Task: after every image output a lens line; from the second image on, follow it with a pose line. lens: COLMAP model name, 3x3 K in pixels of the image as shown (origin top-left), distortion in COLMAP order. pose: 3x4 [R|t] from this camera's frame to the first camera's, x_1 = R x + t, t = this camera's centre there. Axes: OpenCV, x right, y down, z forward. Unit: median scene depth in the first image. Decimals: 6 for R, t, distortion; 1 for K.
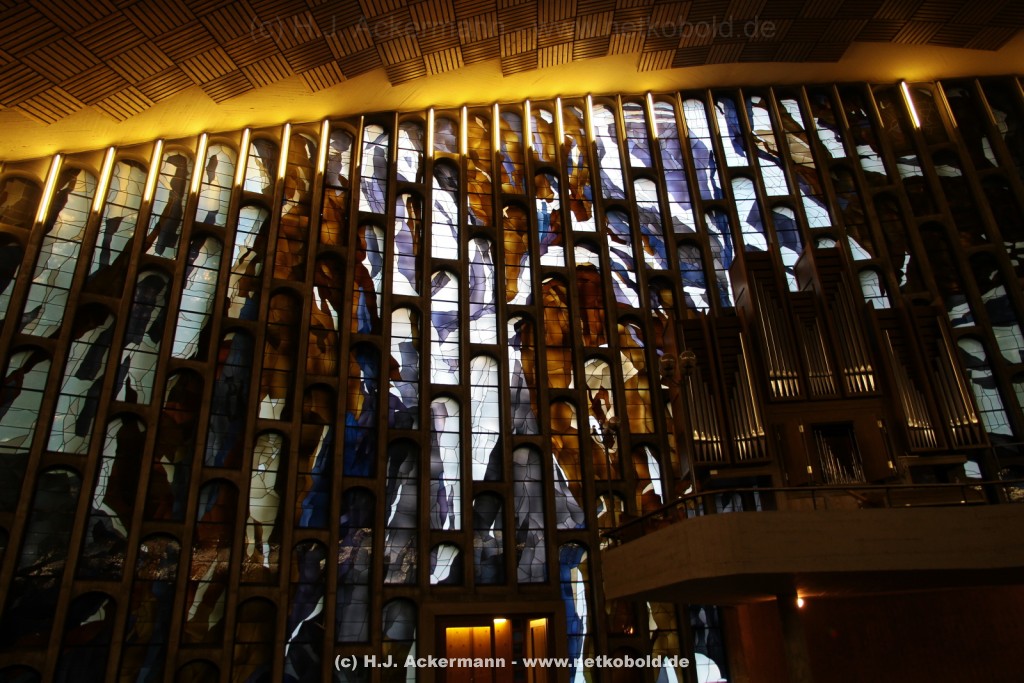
lens RADIAL K [[713.1, 0, 506.3], [0, 713.1, 334.9], [0, 0, 1]] dist [-0.113259, 0.087325]
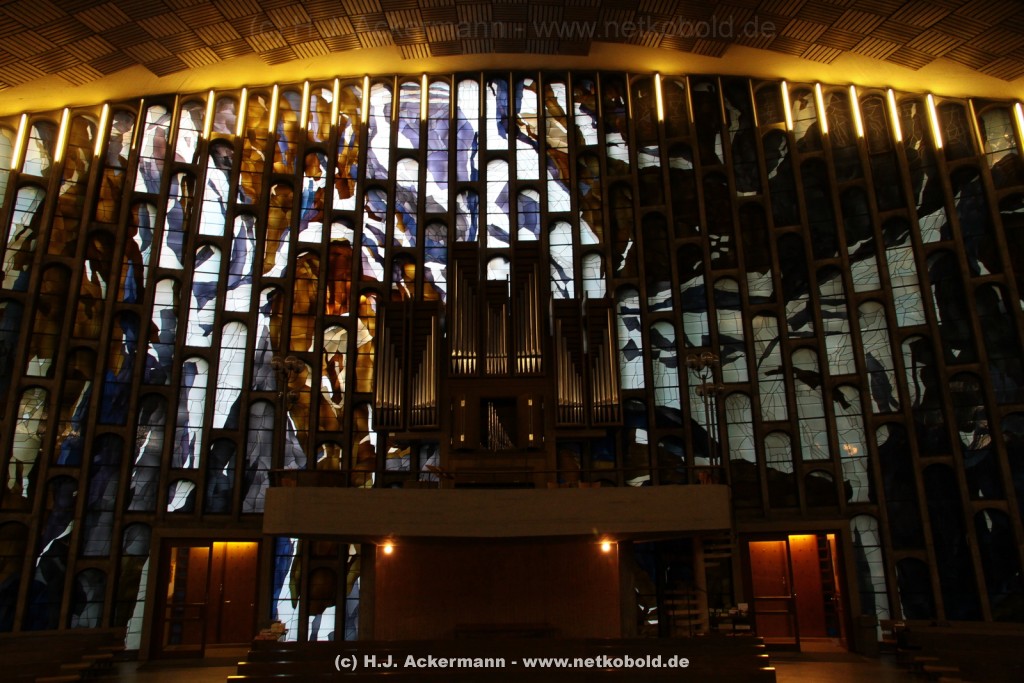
lens RADIAL K [[713.1, 0, 506.3], [0, 713.1, 334.9], [0, 0, 1]] dist [-0.113259, 0.087325]
pose [[0.999007, 0.035204, 0.027320, 0.361102], [-0.038812, 0.988624, 0.145312, -0.127248], [-0.021894, -0.146228, 0.989009, -0.149444]]
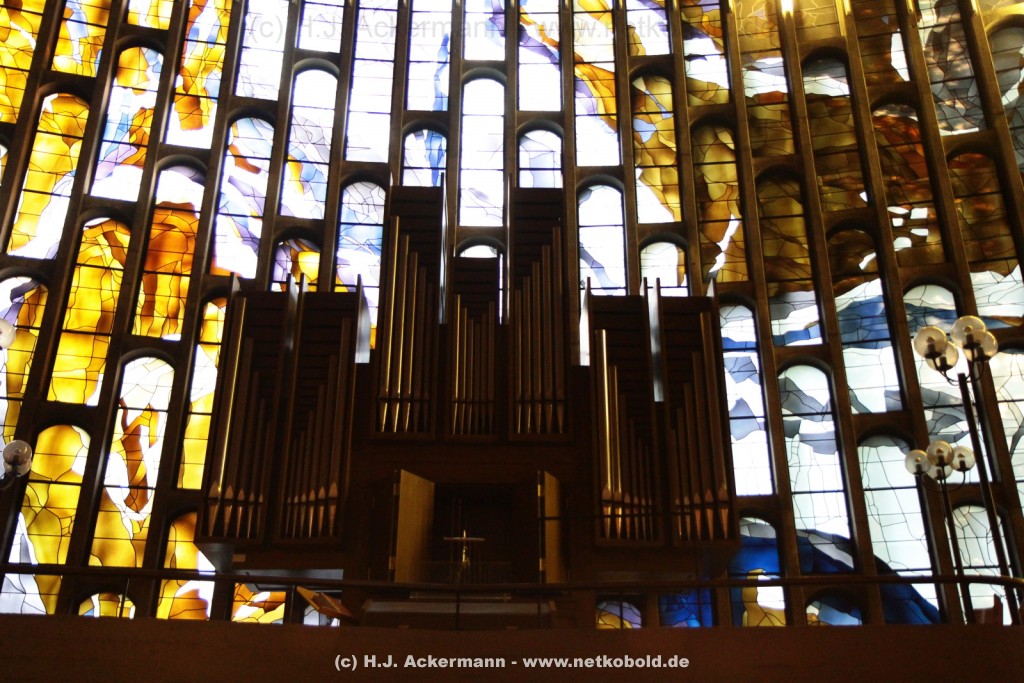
lens RADIAL K [[1078.1, 0, 512.1], [0, 1078.1, 342.8], [0, 0, 1]] dist [-0.012148, 0.223306]
pose [[0.997081, 0.065841, 0.038648, 0.372233], [-0.064289, 0.997125, -0.040114, 0.036615], [-0.041178, 0.037512, 0.998447, 0.106383]]
